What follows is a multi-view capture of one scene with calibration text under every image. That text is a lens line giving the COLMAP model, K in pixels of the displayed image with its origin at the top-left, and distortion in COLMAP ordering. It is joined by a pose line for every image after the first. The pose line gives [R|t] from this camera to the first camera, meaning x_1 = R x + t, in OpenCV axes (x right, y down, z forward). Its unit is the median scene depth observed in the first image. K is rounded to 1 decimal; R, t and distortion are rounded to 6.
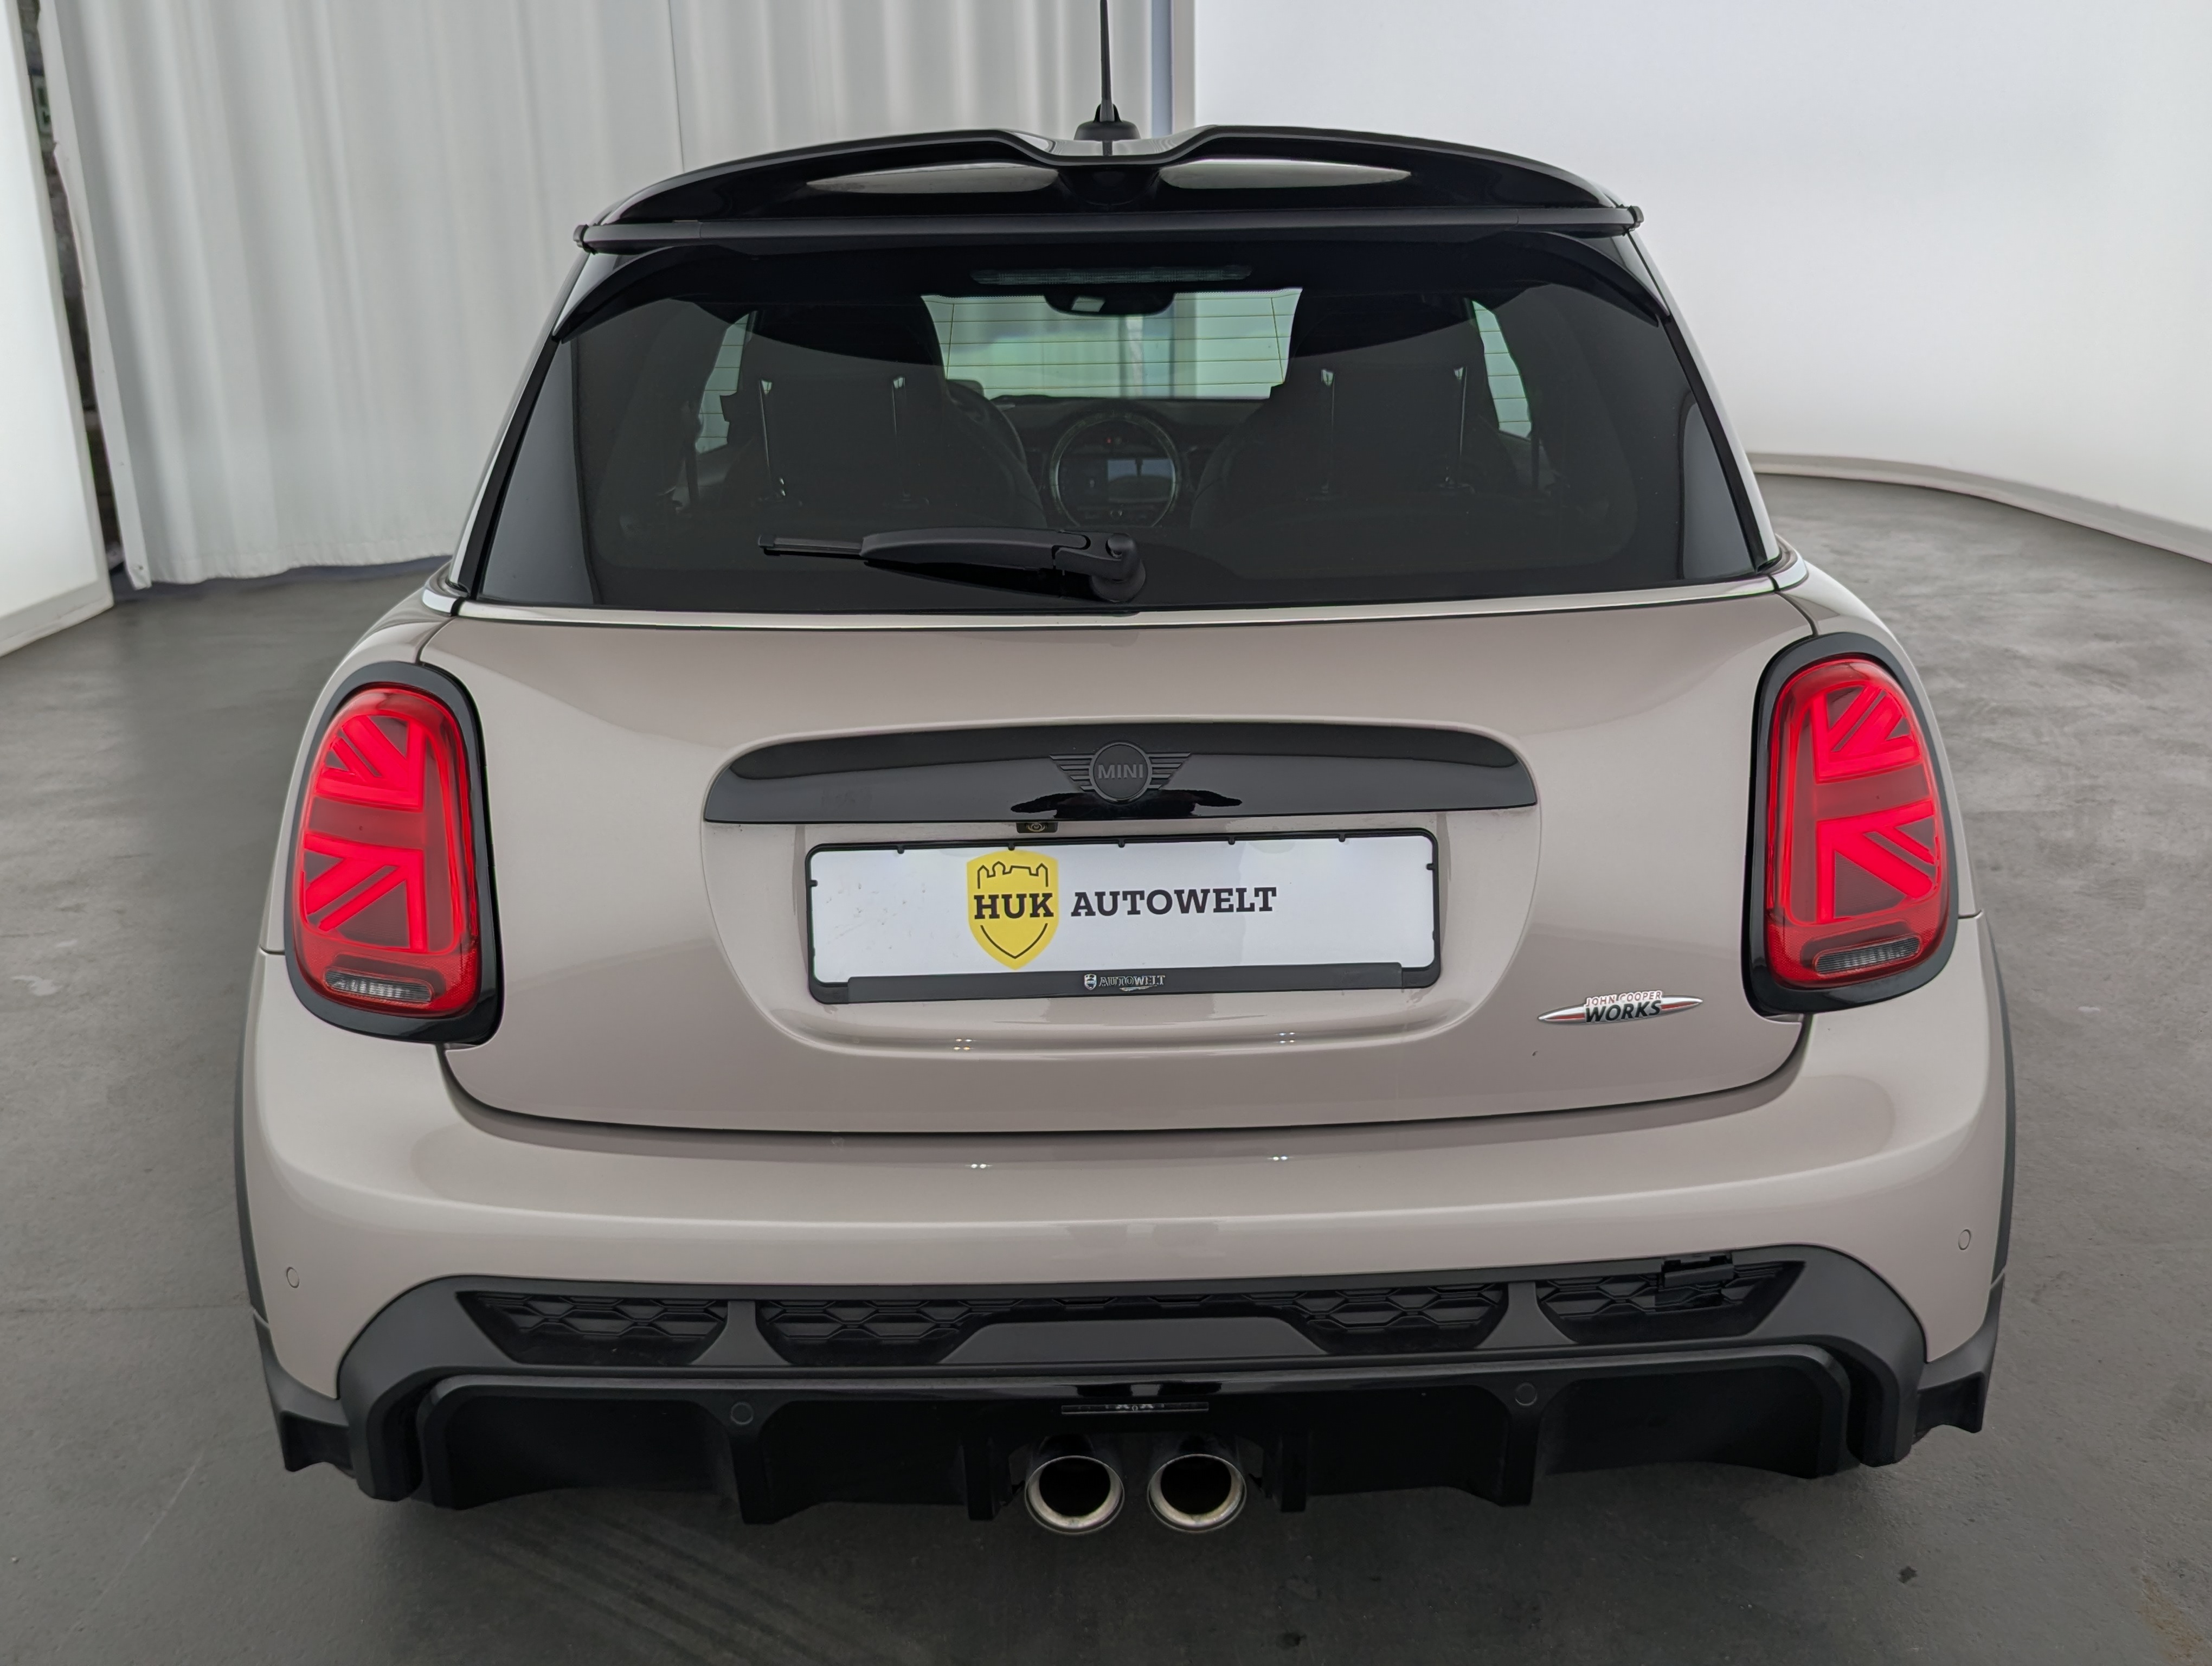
lens RADIAL K [[1978.1, 0, 1097.6], [0, 1978.1, 831.6], [0, 0, 1]] dist [0.029939, -0.001552]
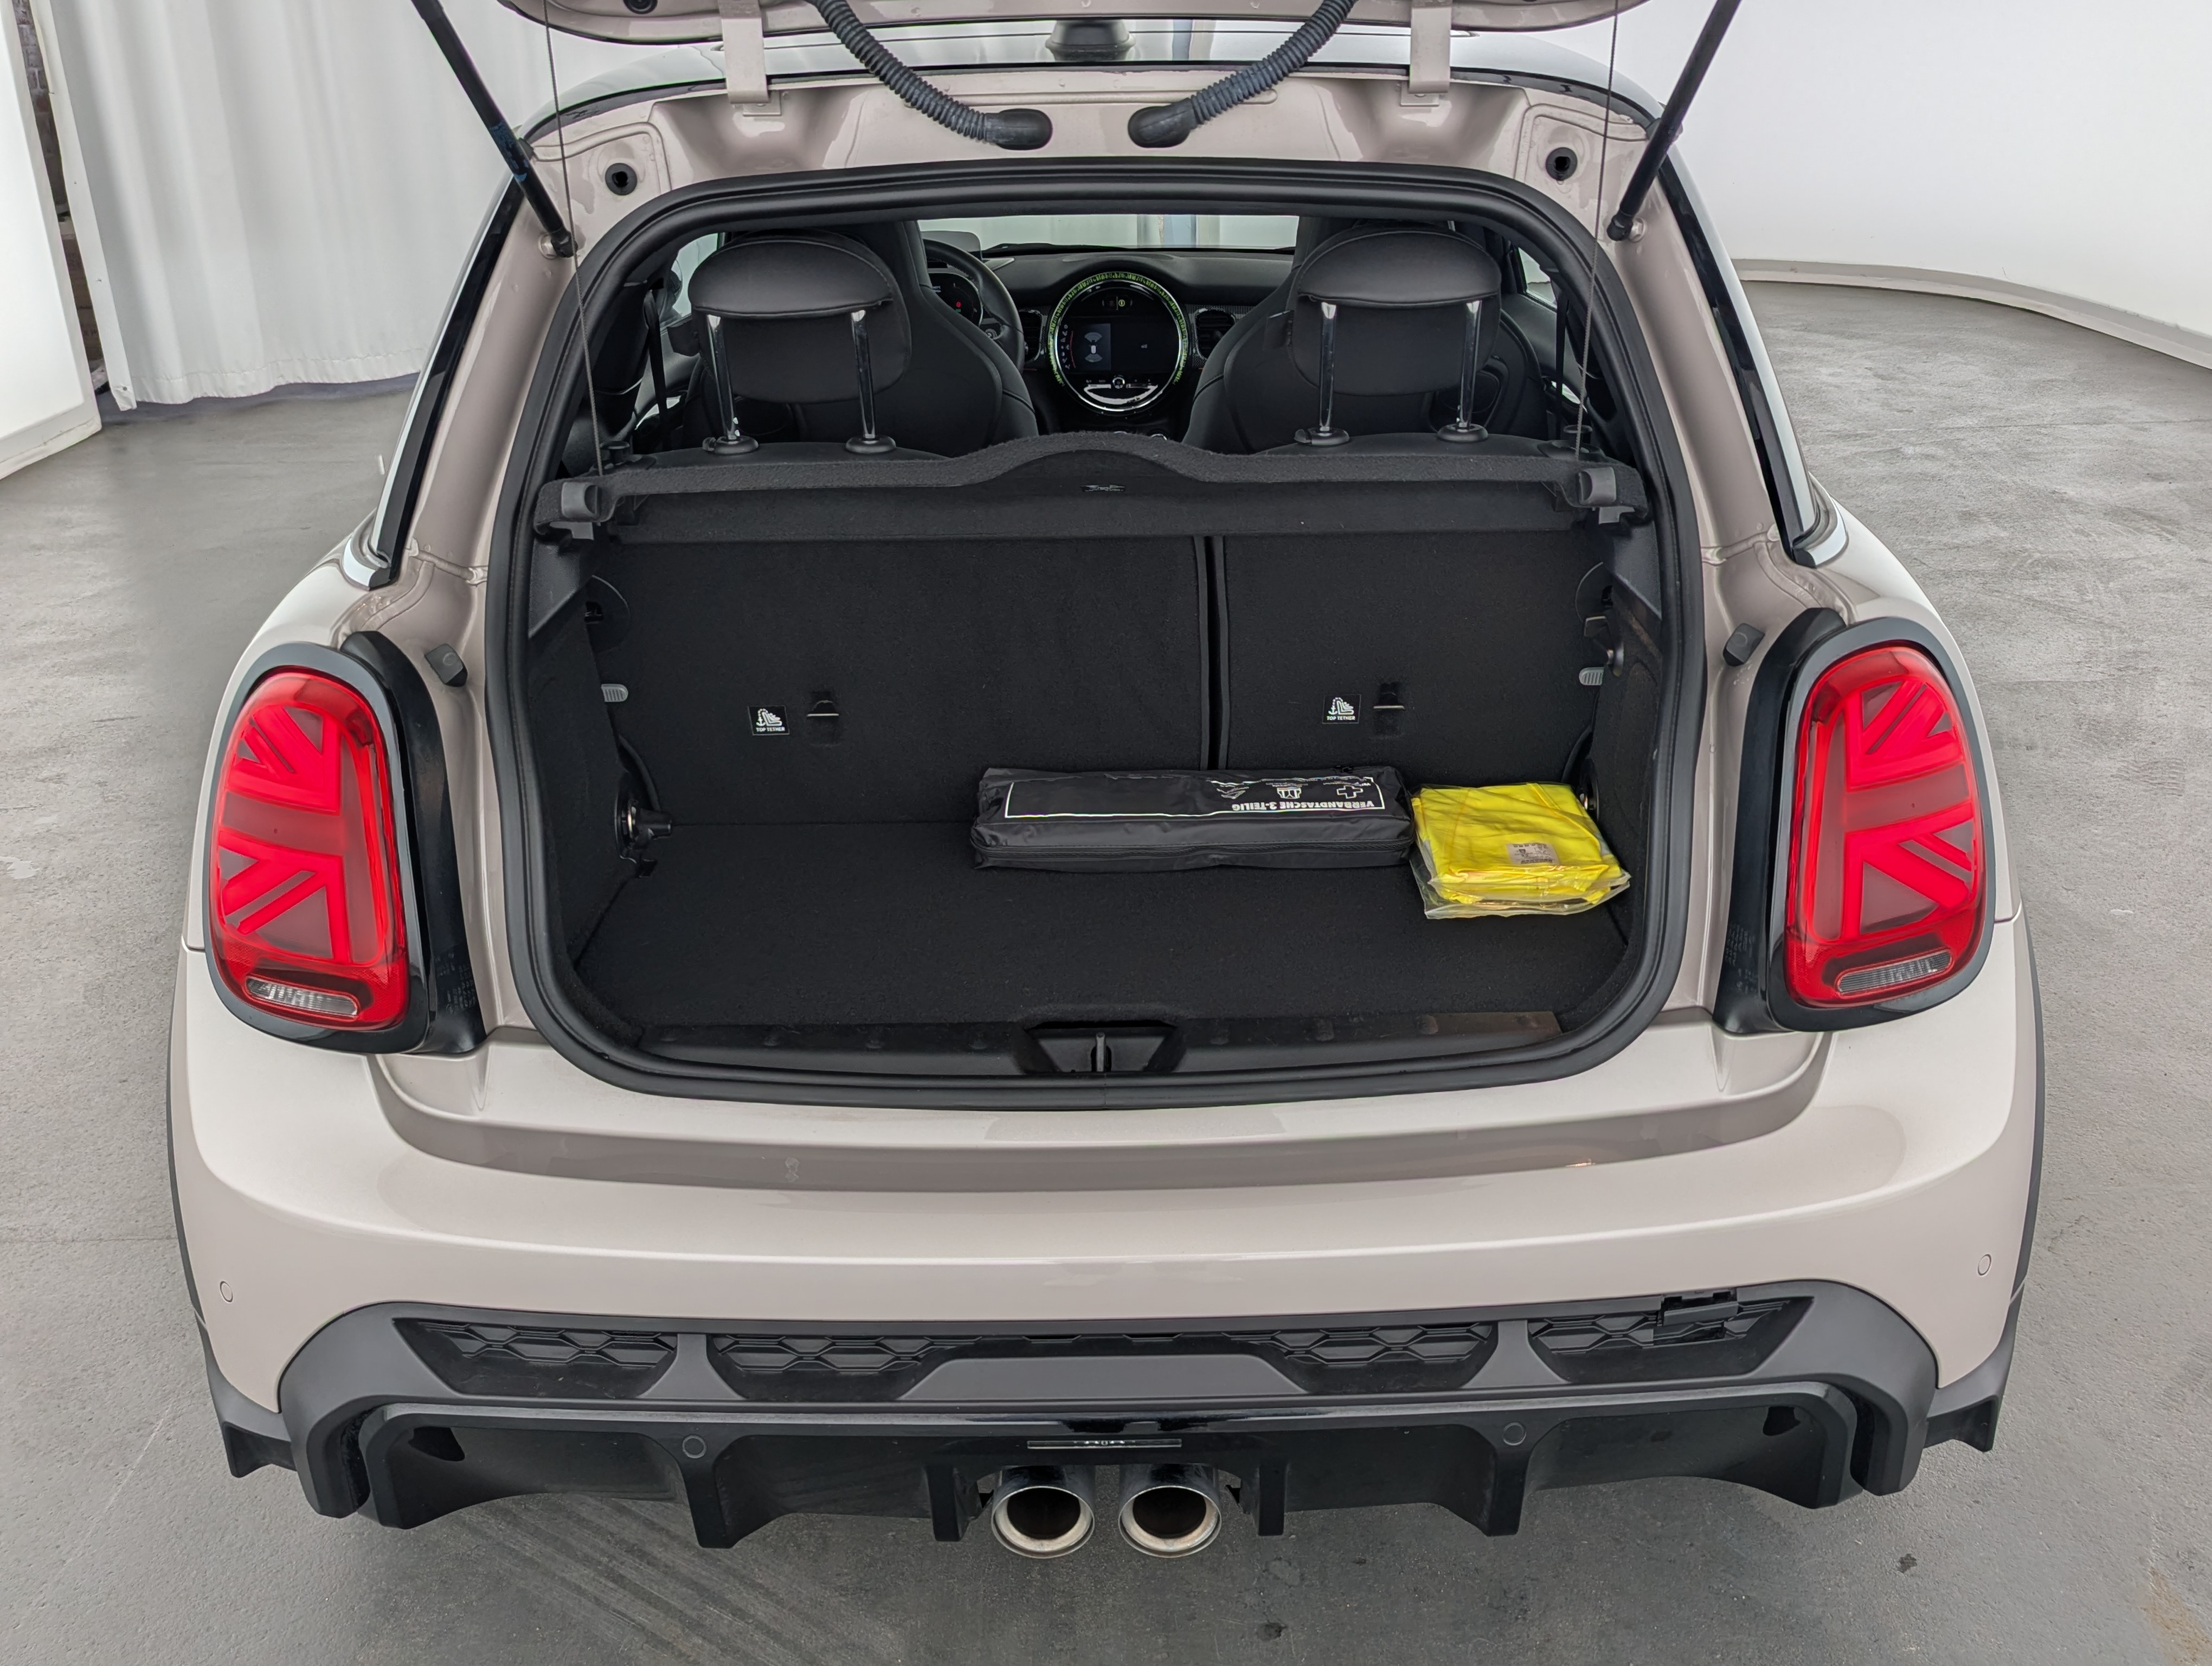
lens RADIAL K [[1968.6, 0, 1106.0], [0, 1968.6, 833.0], [0, 0, 1]] dist [0.040155, -0.007445]
pose [[0.999958, 0.003417, -0.008492, 0.024235], [-0.002504, 0.994439, 0.105282, -0.093162], [0.008805, -0.105256, 0.994406, 0.075554]]
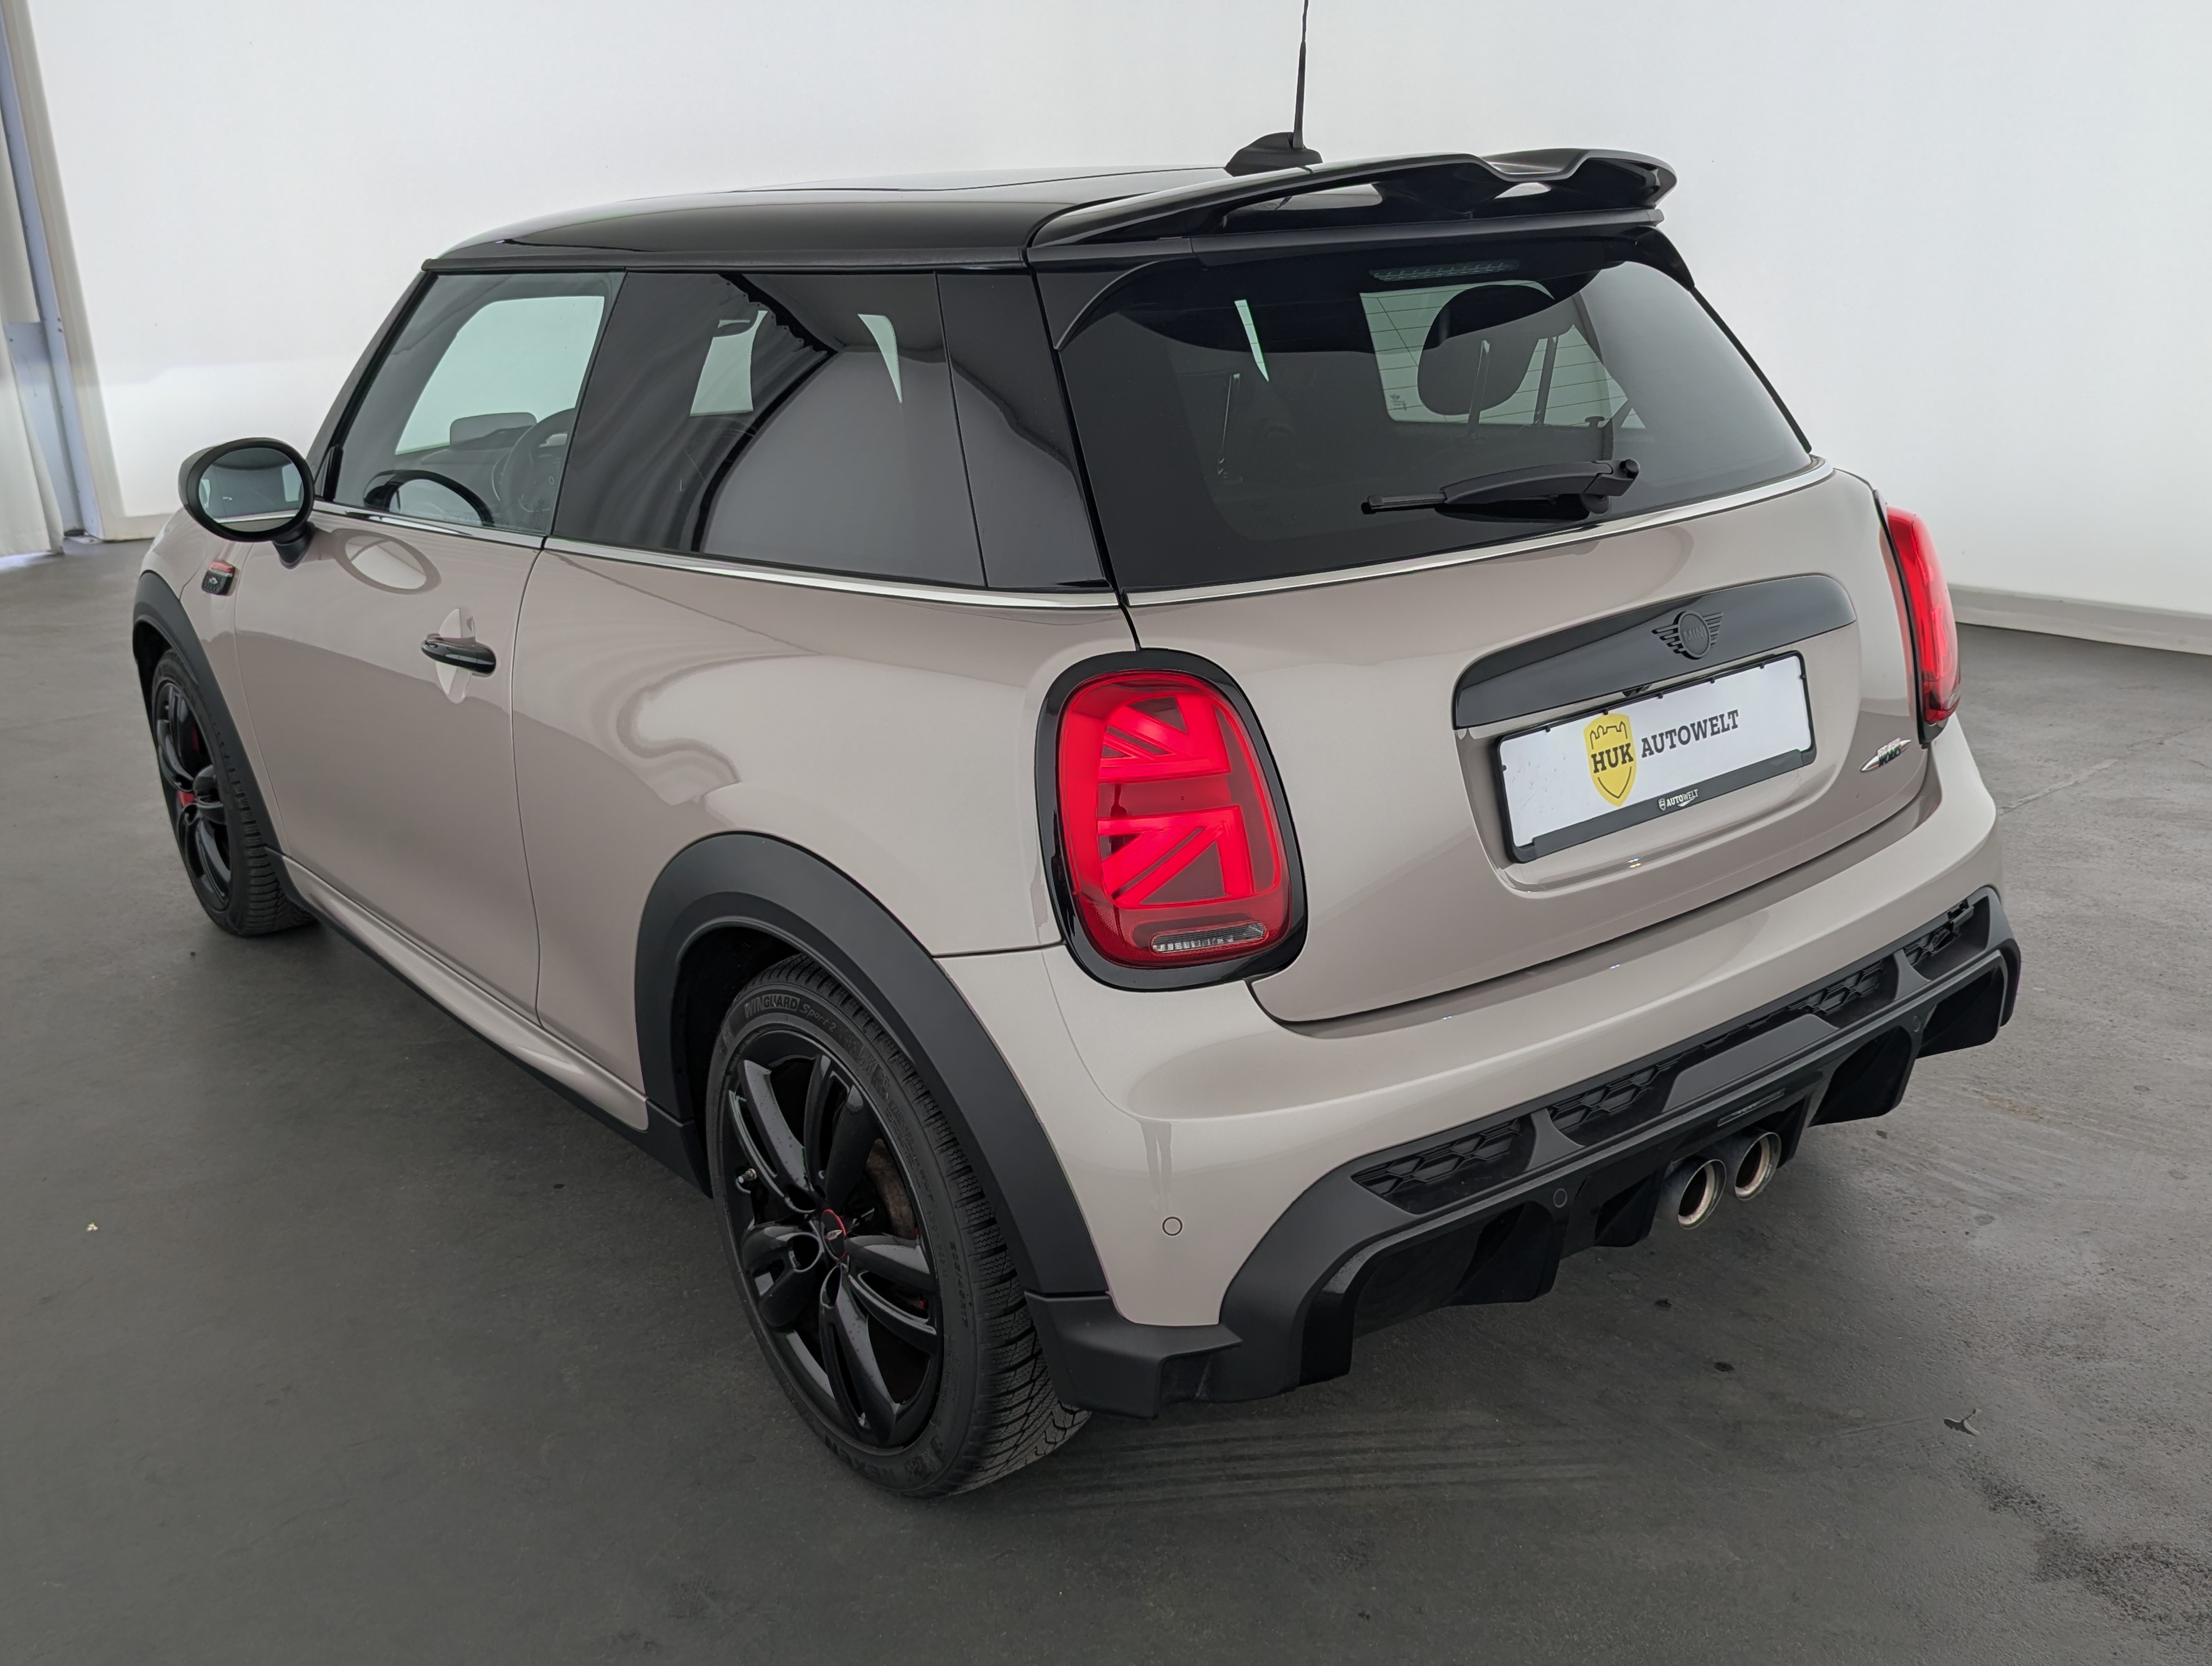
lens RADIAL K [[1968.6, 0, 1106.0], [0, 1968.6, 833.0], [0, 0, 1]] dist [0.040155, -0.007445]
pose [[0.795690, -0.199794, 0.571804, -0.954943], [0.203172, 0.977377, 0.058783, -0.051877], [-0.570612, 0.069402, 0.818282, 0.129668]]
